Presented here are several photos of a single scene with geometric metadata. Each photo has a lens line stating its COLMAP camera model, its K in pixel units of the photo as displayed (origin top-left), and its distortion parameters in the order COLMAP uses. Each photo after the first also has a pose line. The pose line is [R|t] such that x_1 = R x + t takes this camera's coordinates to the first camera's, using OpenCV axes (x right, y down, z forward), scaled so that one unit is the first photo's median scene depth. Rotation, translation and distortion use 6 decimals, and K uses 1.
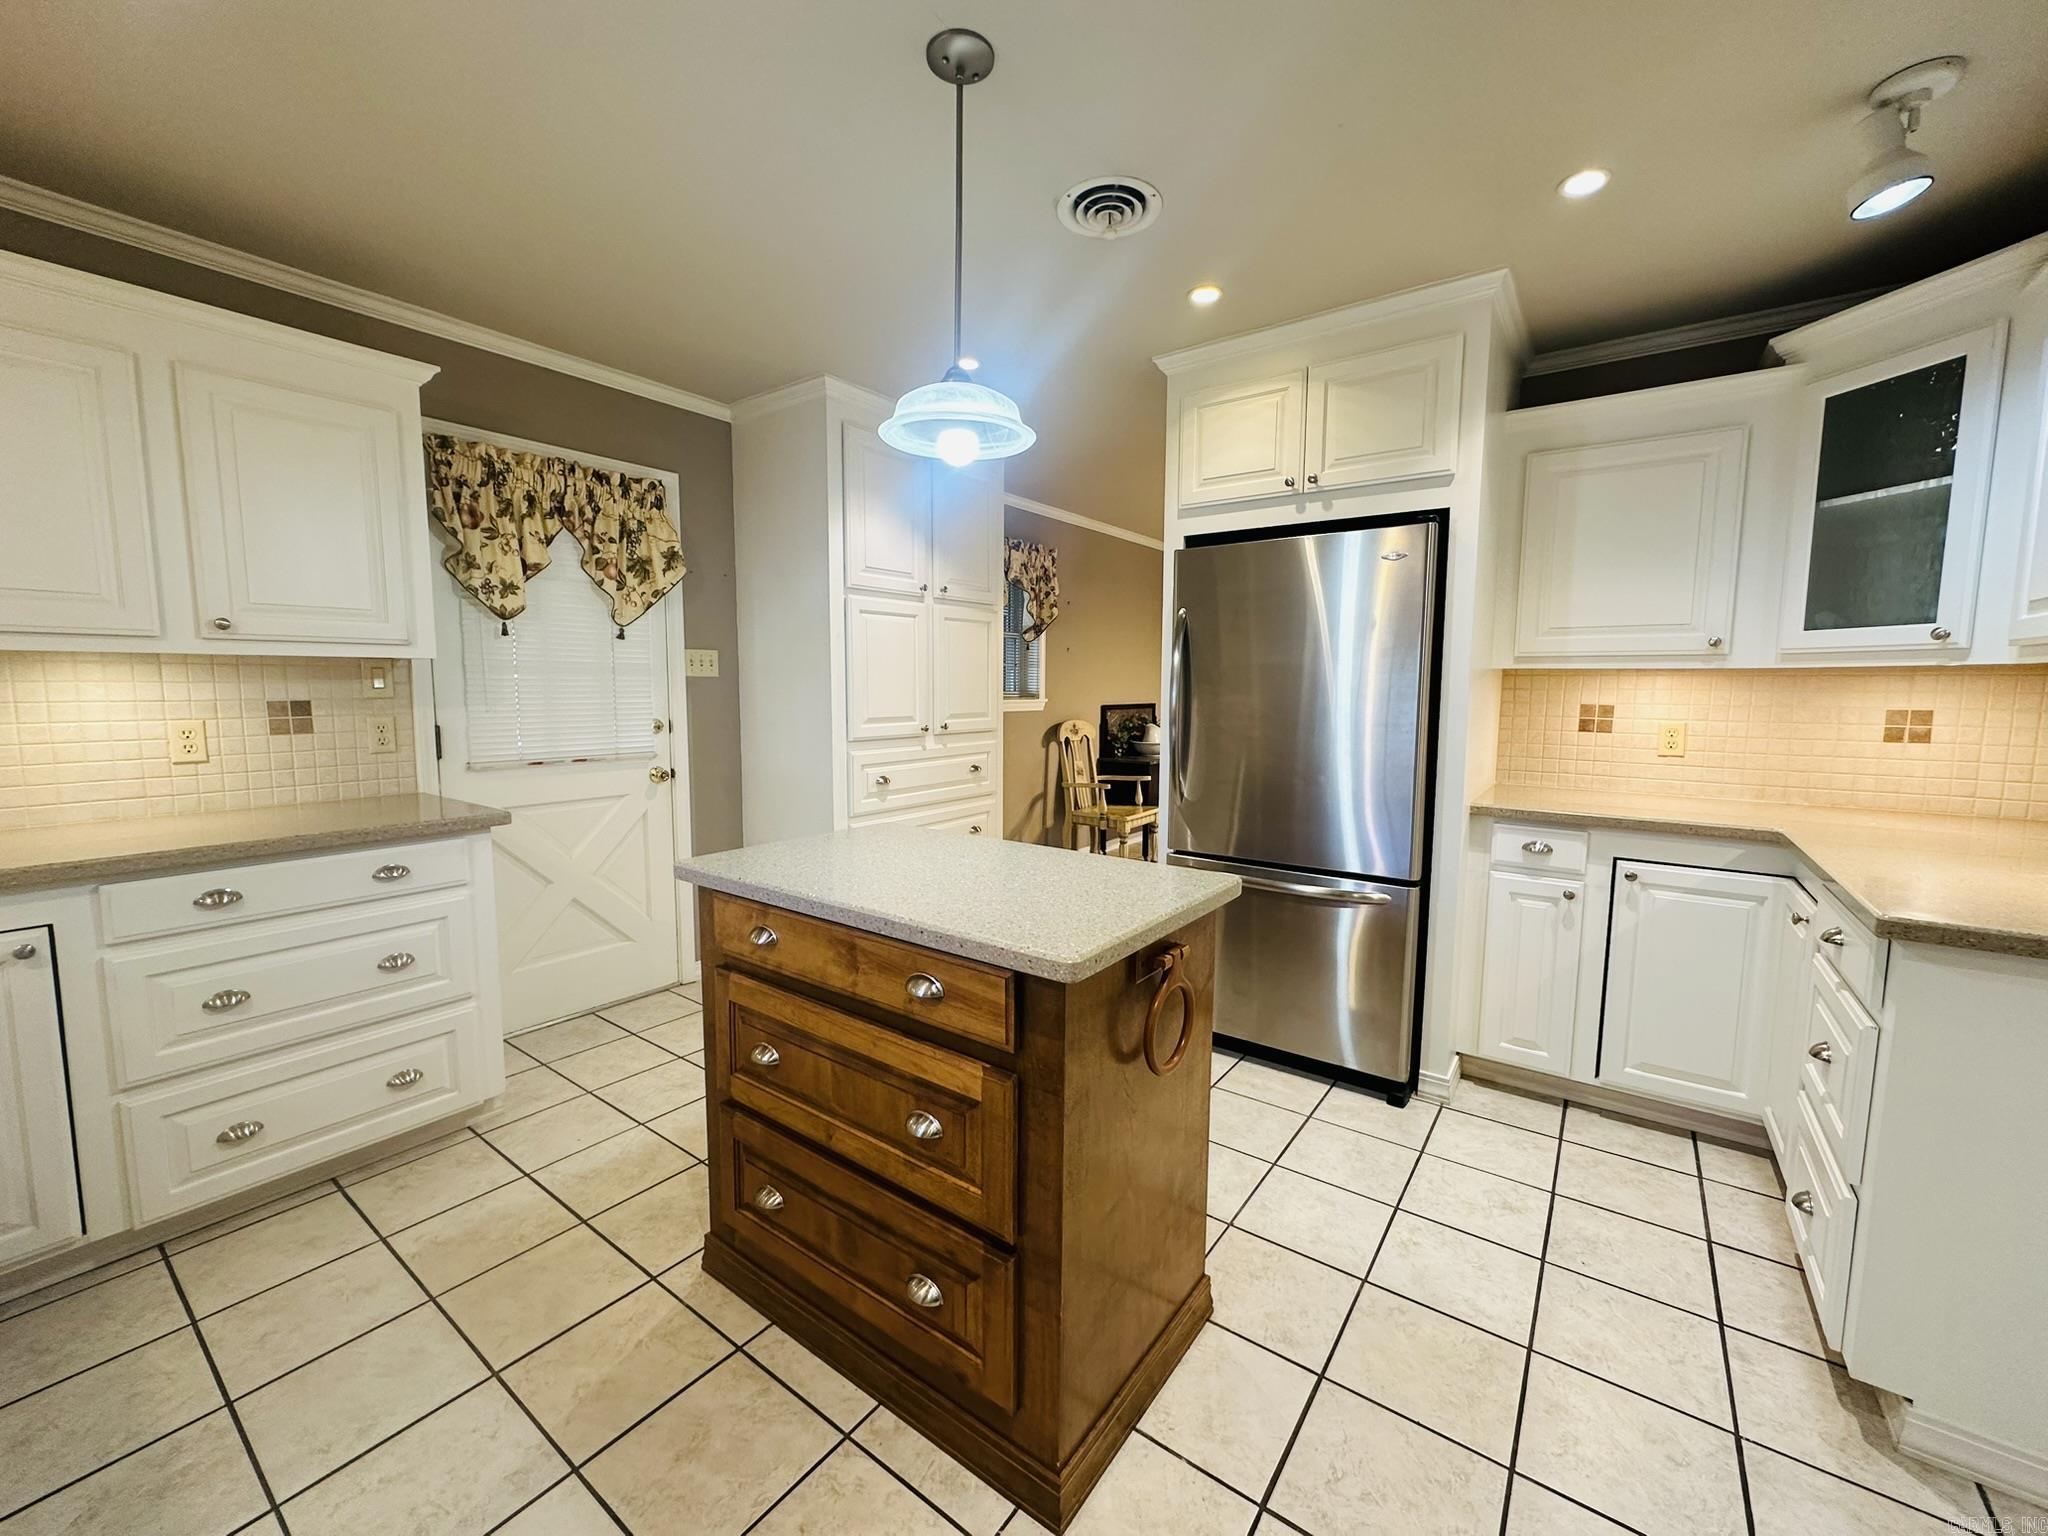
lens RADIAL K [[819.8, 0, 1022.3], [0, 819.8, 761.2], [0, 0, 1]] dist [-0.001258, -0.000044]
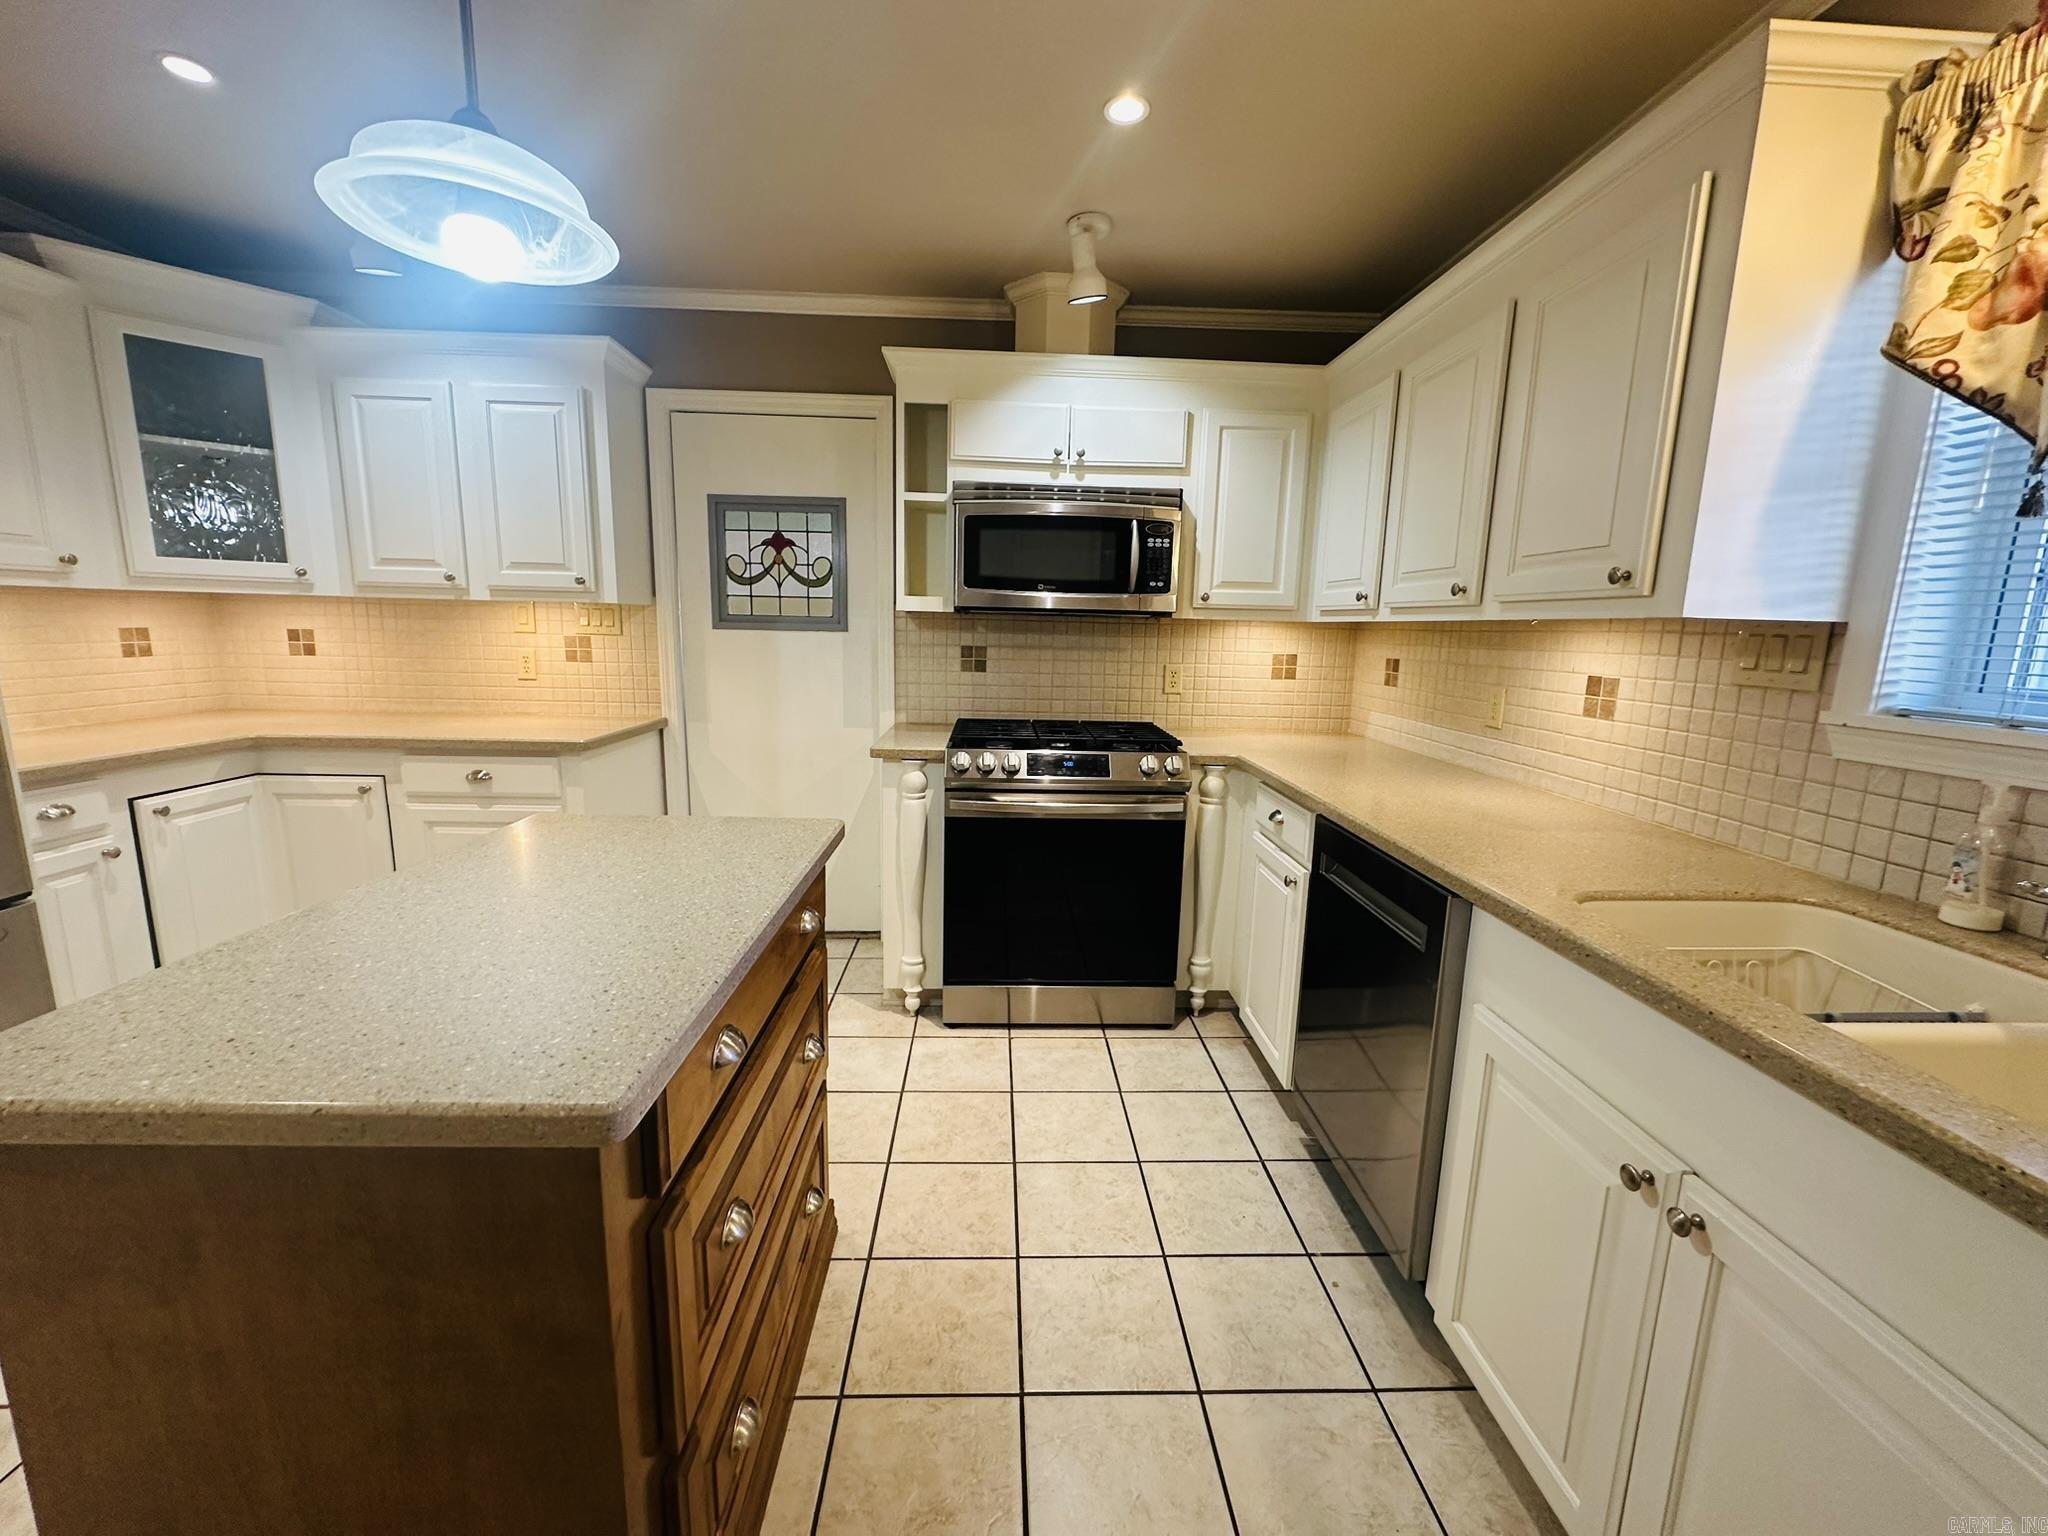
lens RADIAL K [[819.8, 0, 1029.3], [0, 819.8, 767.7], [0, 0, 1]] dist [-0.001258, -0.000044]
pose [[-0.621147, -0.154773, 0.768259, -0.618978], [0.052797, 0.969813, 0.238066, -0.083625], [-0.781913, 0.188436, -0.594225, 0.785885]]
